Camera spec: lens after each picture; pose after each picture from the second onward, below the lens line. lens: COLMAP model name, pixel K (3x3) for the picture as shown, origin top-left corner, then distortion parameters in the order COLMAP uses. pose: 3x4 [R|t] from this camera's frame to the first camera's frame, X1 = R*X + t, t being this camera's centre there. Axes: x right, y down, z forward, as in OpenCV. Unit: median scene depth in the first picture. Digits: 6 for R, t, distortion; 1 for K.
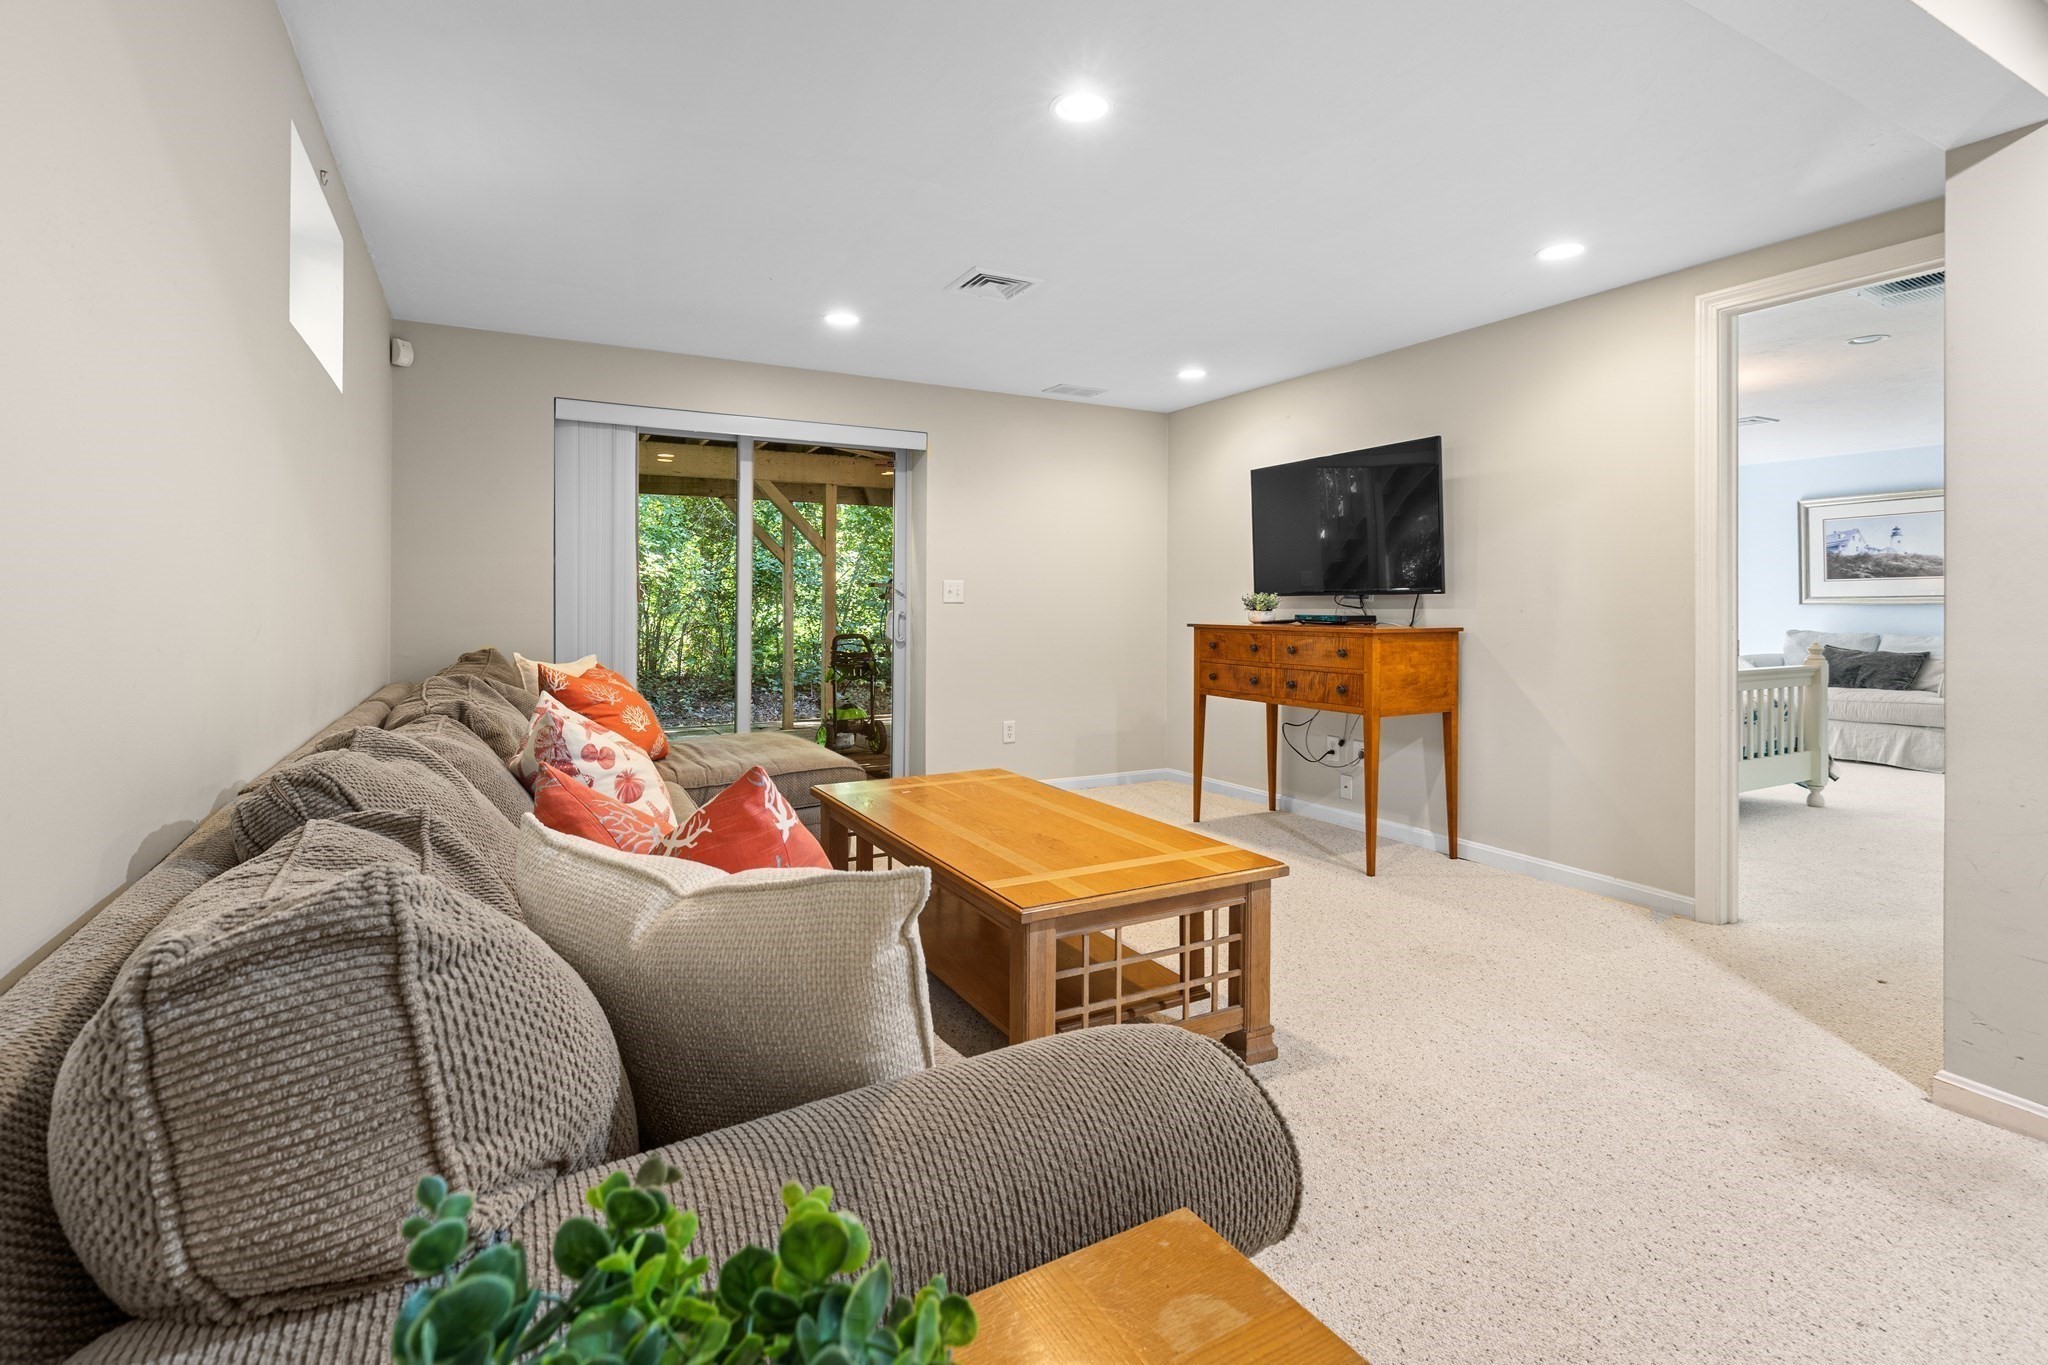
lens RADIAL K [[956.1, 0, 988.6], [0, 956.1, 600.7], [0, 0, 1]] dist [0.004436, -0.000343]
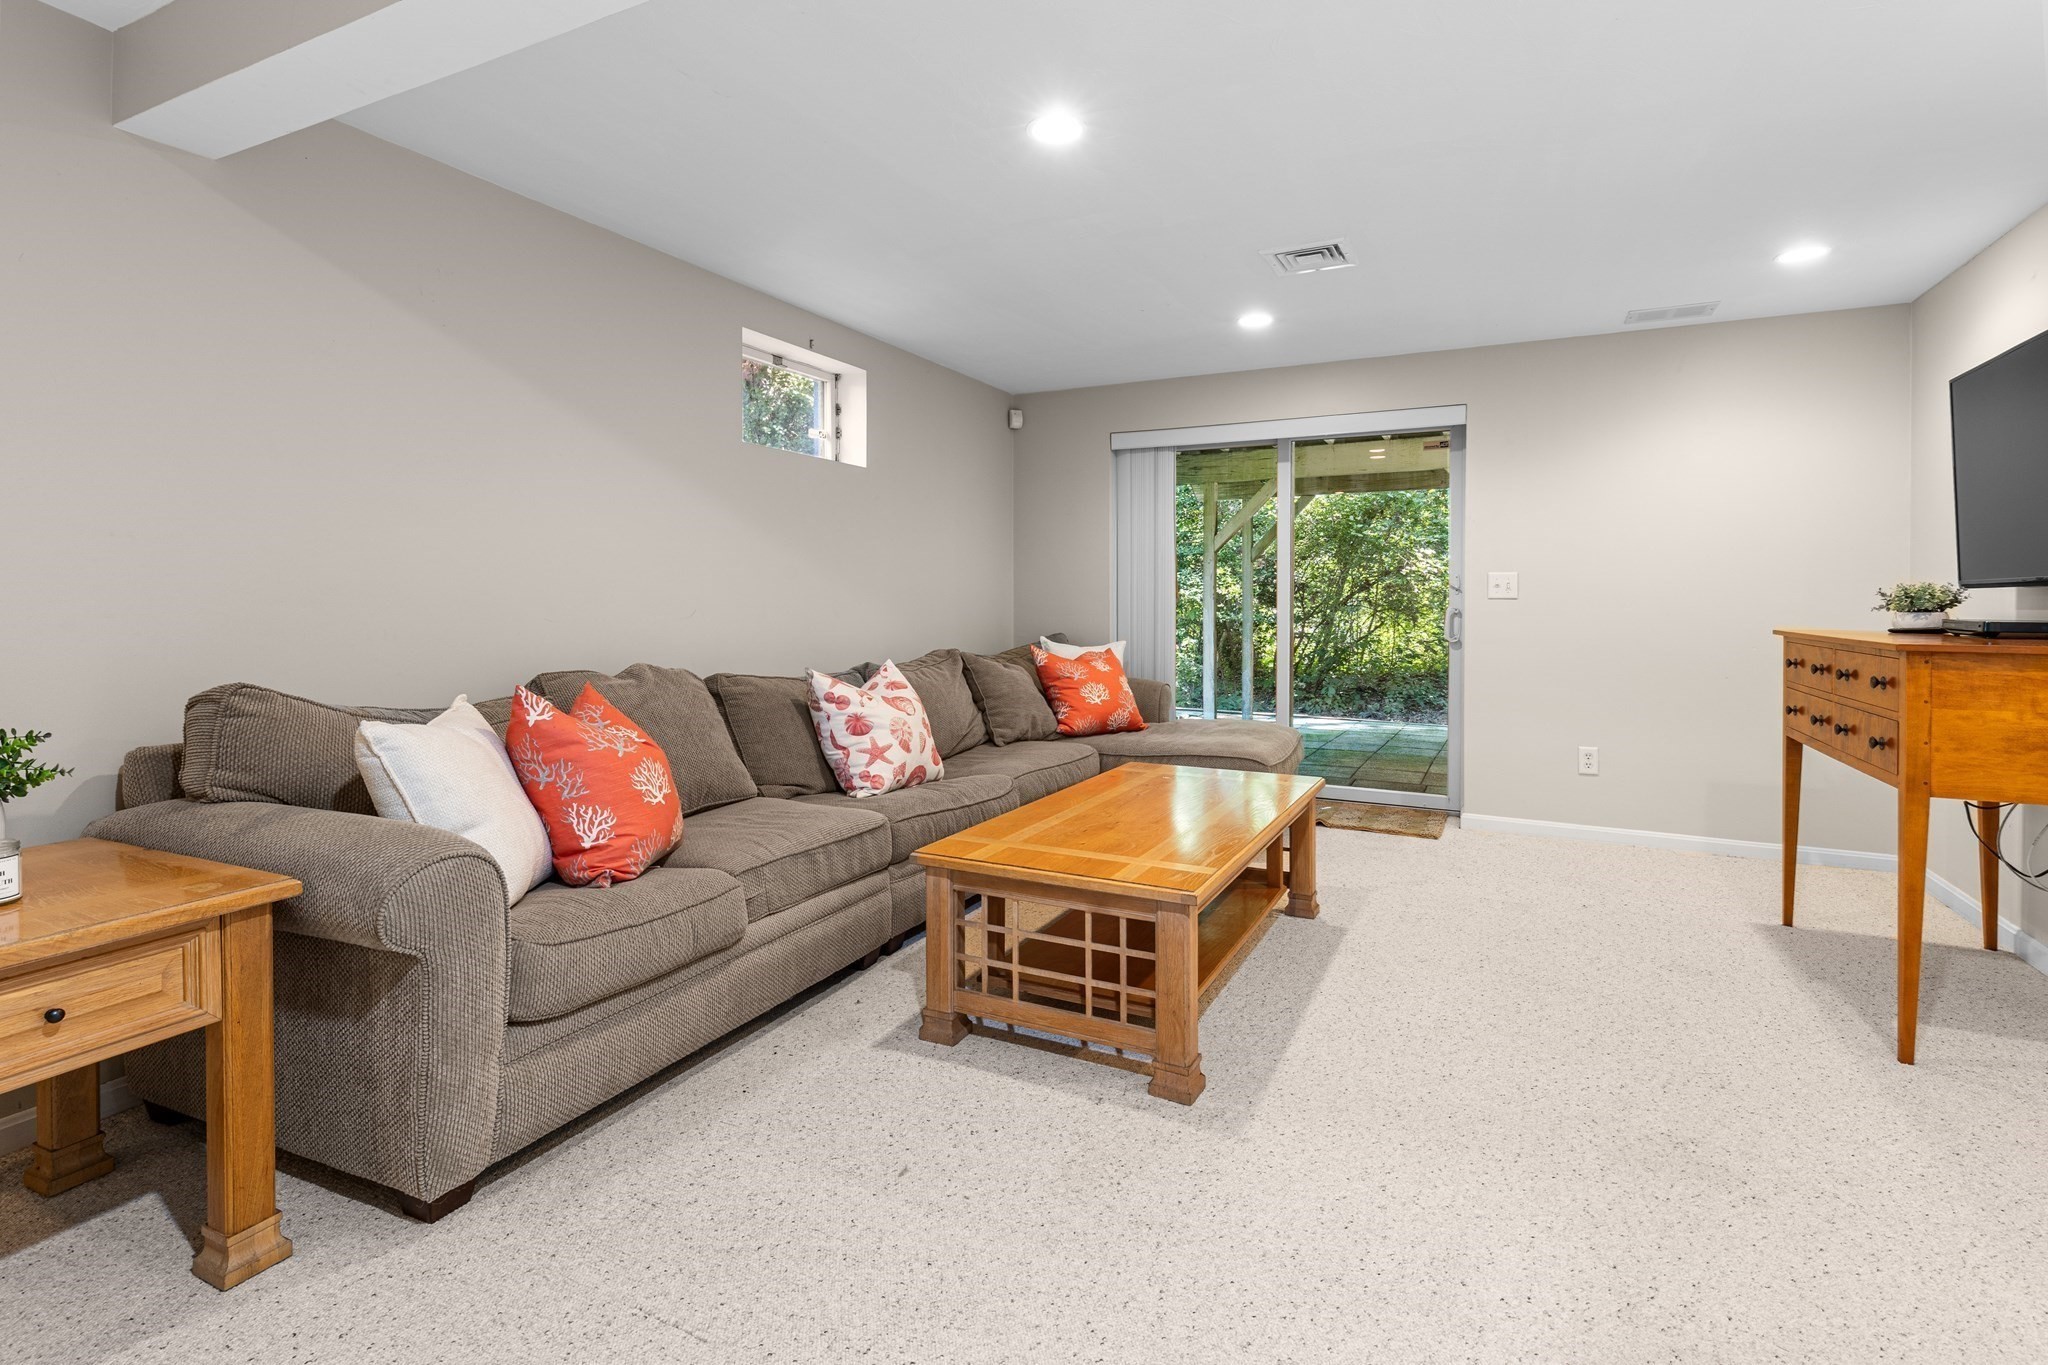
lens RADIAL K [[956.1, 0, 1015.3], [0, 956.1, 612.6], [0, 0, 1]] dist [0.004436, -0.000343]
pose [[0.573545, 0.012524, -0.819078, 0.456134], [0.001627, 0.999864, 0.016428, -0.000107], [0.819173, -0.010754, 0.573446, 0.172413]]
